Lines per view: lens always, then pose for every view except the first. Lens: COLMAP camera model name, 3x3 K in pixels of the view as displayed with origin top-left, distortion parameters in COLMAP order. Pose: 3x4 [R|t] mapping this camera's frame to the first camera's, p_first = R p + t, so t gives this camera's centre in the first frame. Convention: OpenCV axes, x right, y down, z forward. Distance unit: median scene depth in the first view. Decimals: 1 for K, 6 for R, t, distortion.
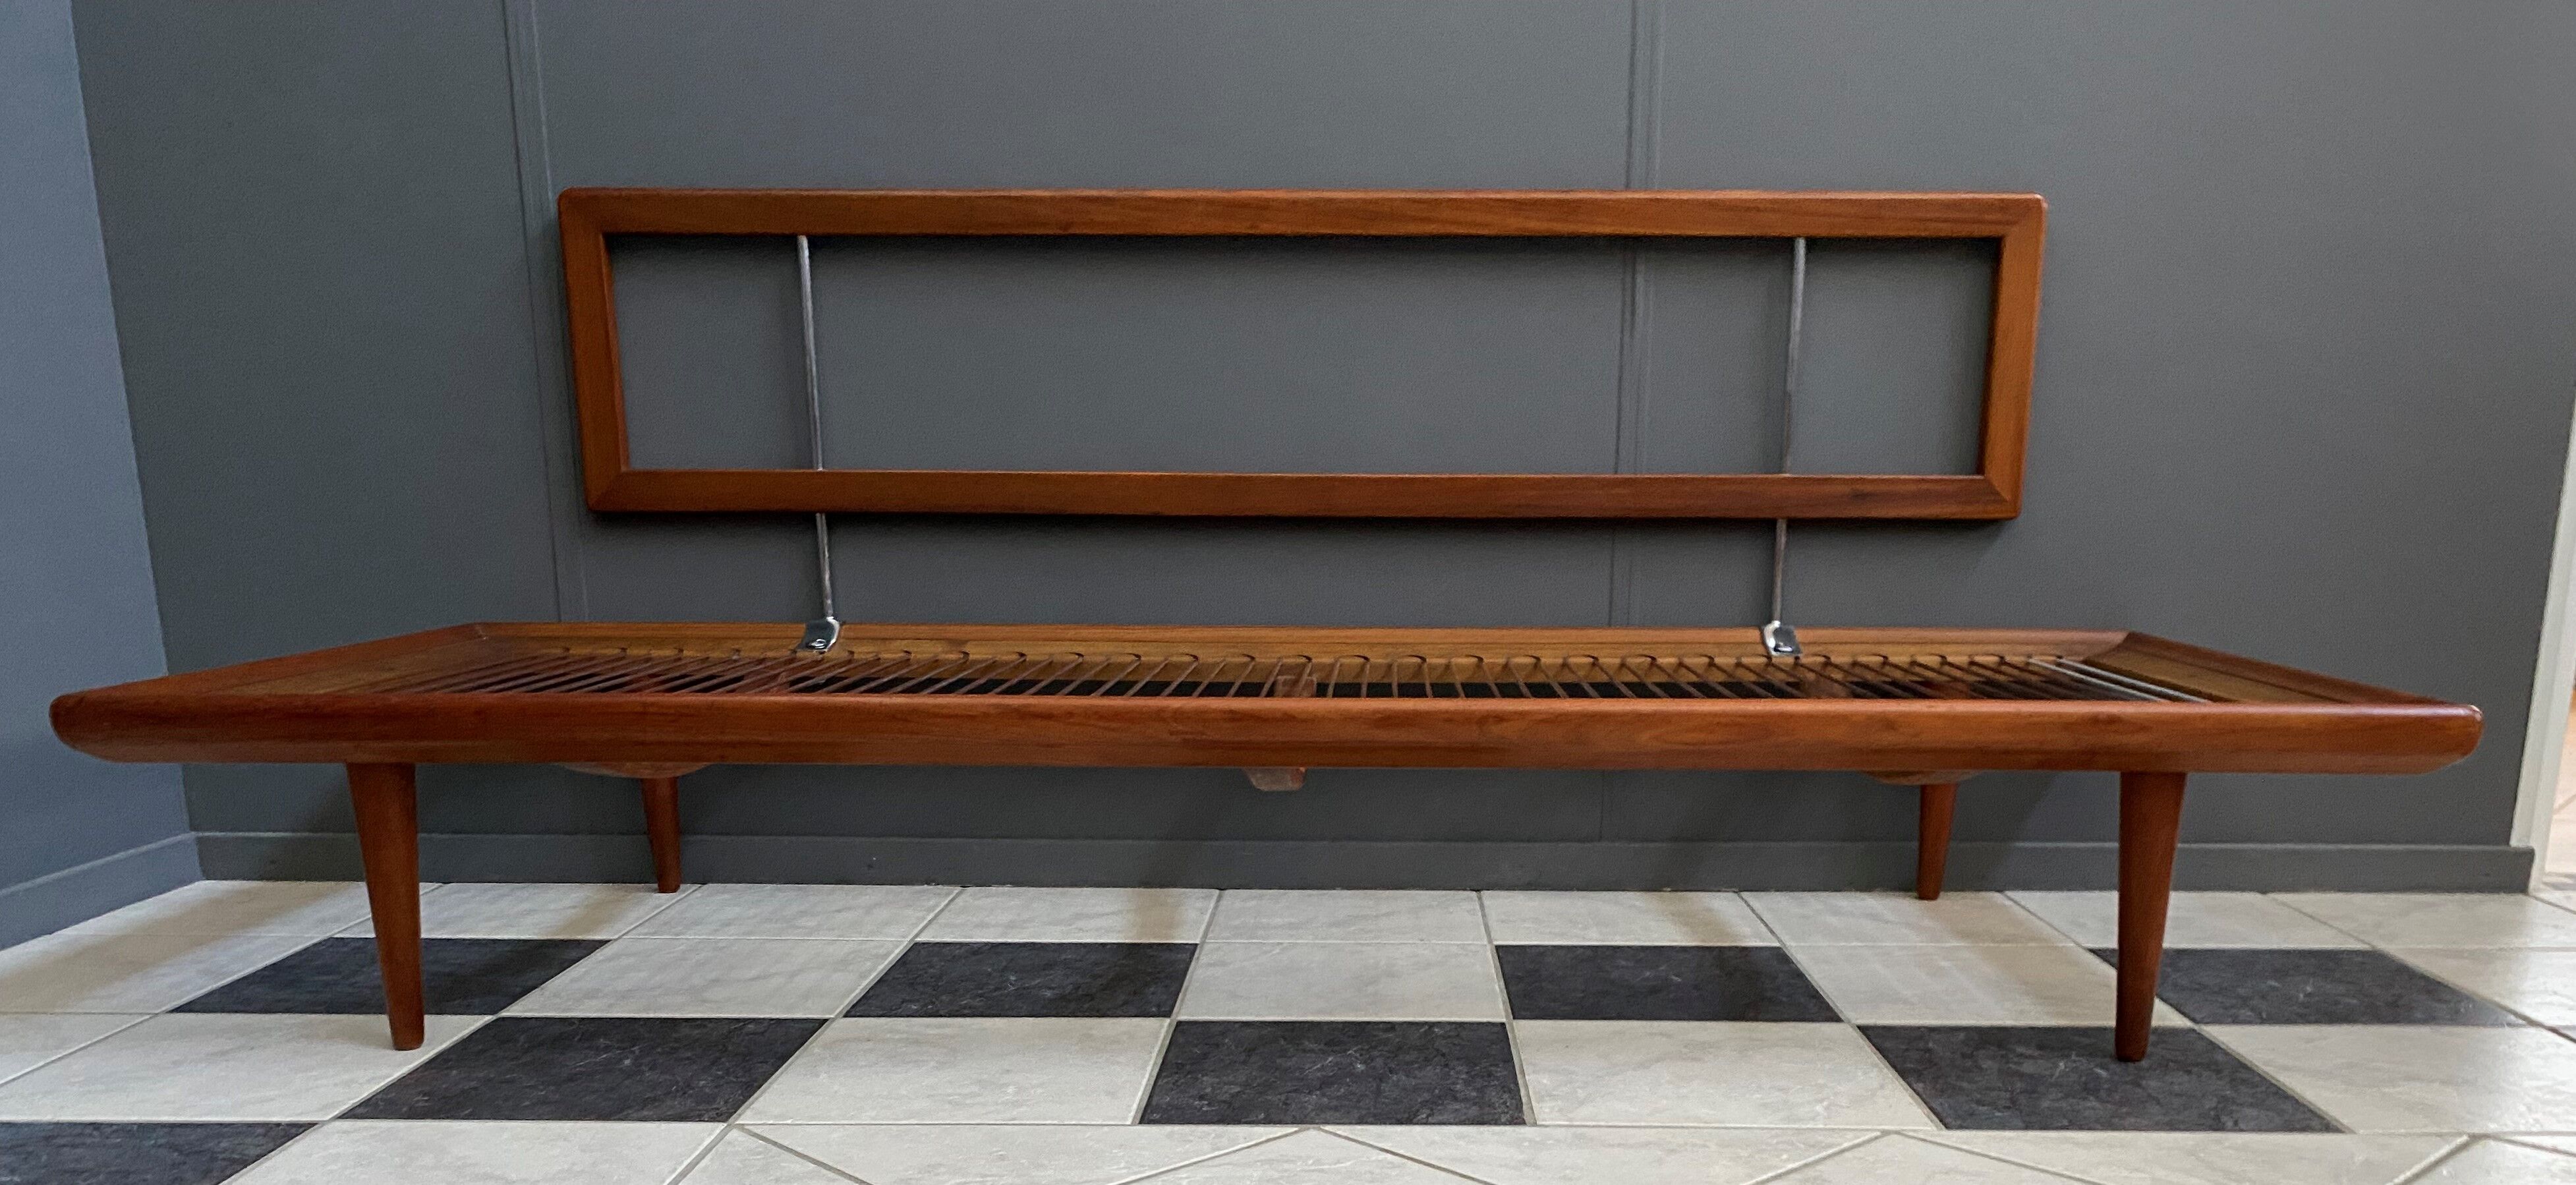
lens RADIAL K [[2019.4, 0, 1307.1], [0, 2019.4, 594.0], [0, 0, 1]] dist [-0.002791, 0.002352]
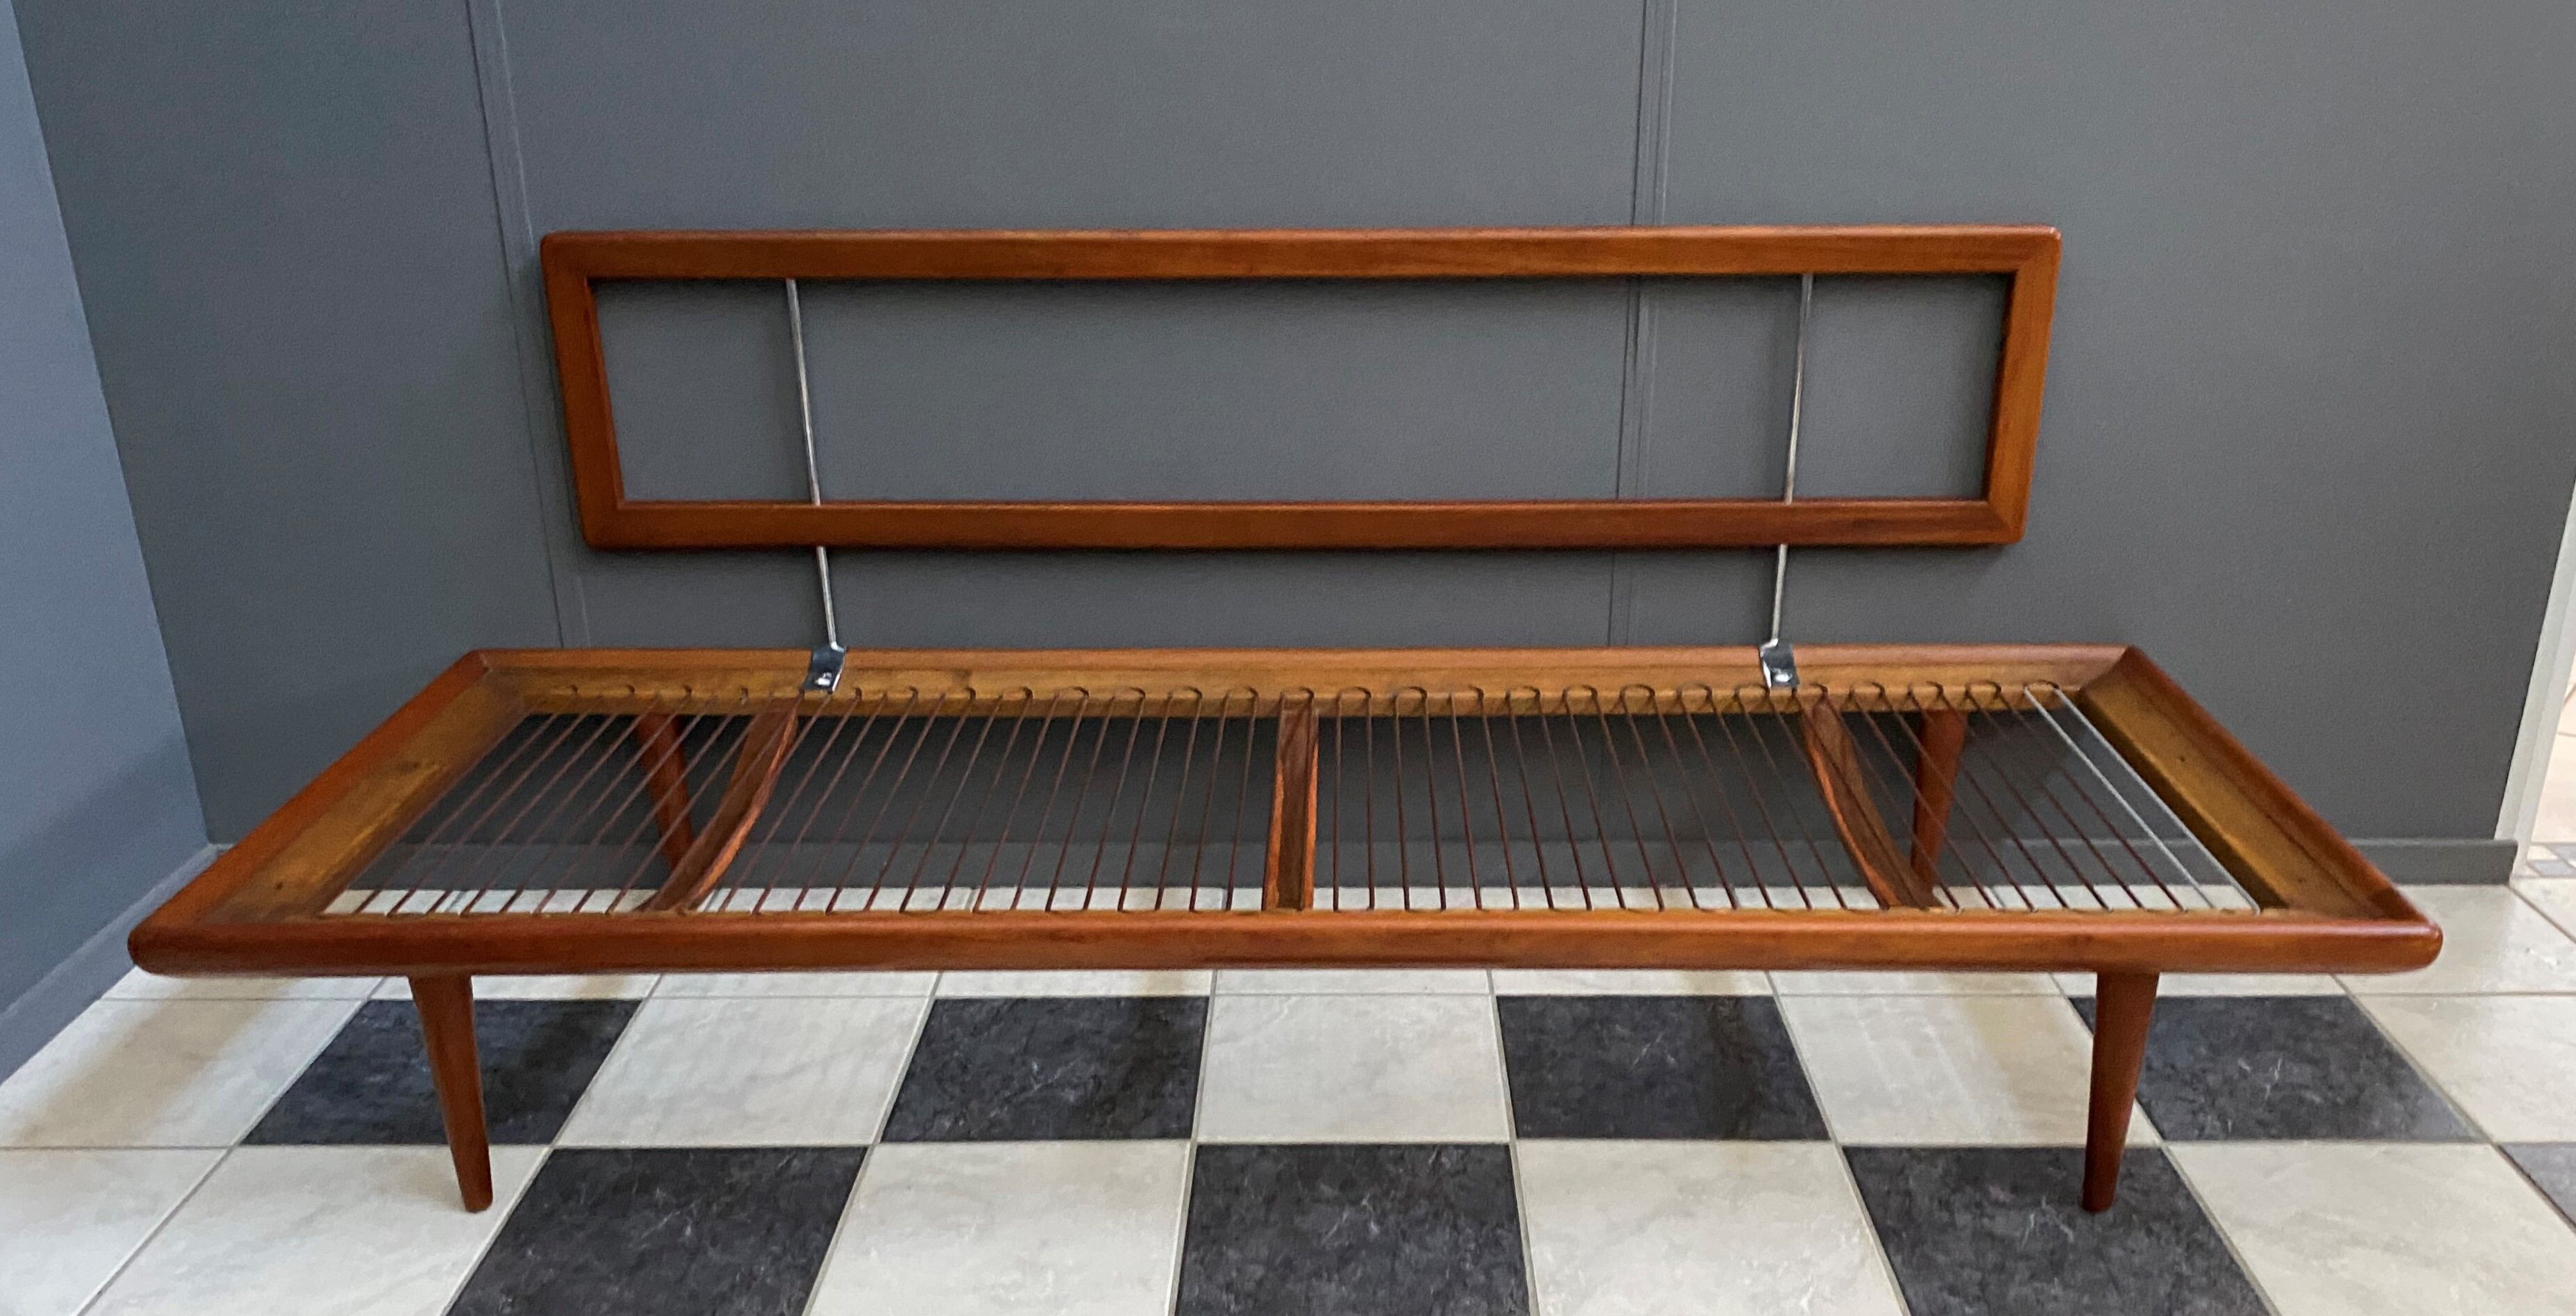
lens RADIAL K [[2082.7, 0, 1288.0], [0, 2082.7, 658.0], [0, 0, 1]] dist [0.042406, -0.089008]
pose [[0.999942, -0.010473, -0.002424, -0.008125], [0.010714, 0.989353, 0.145142, -0.139784], [0.000878, -0.145159, 0.989408, -0.031865]]
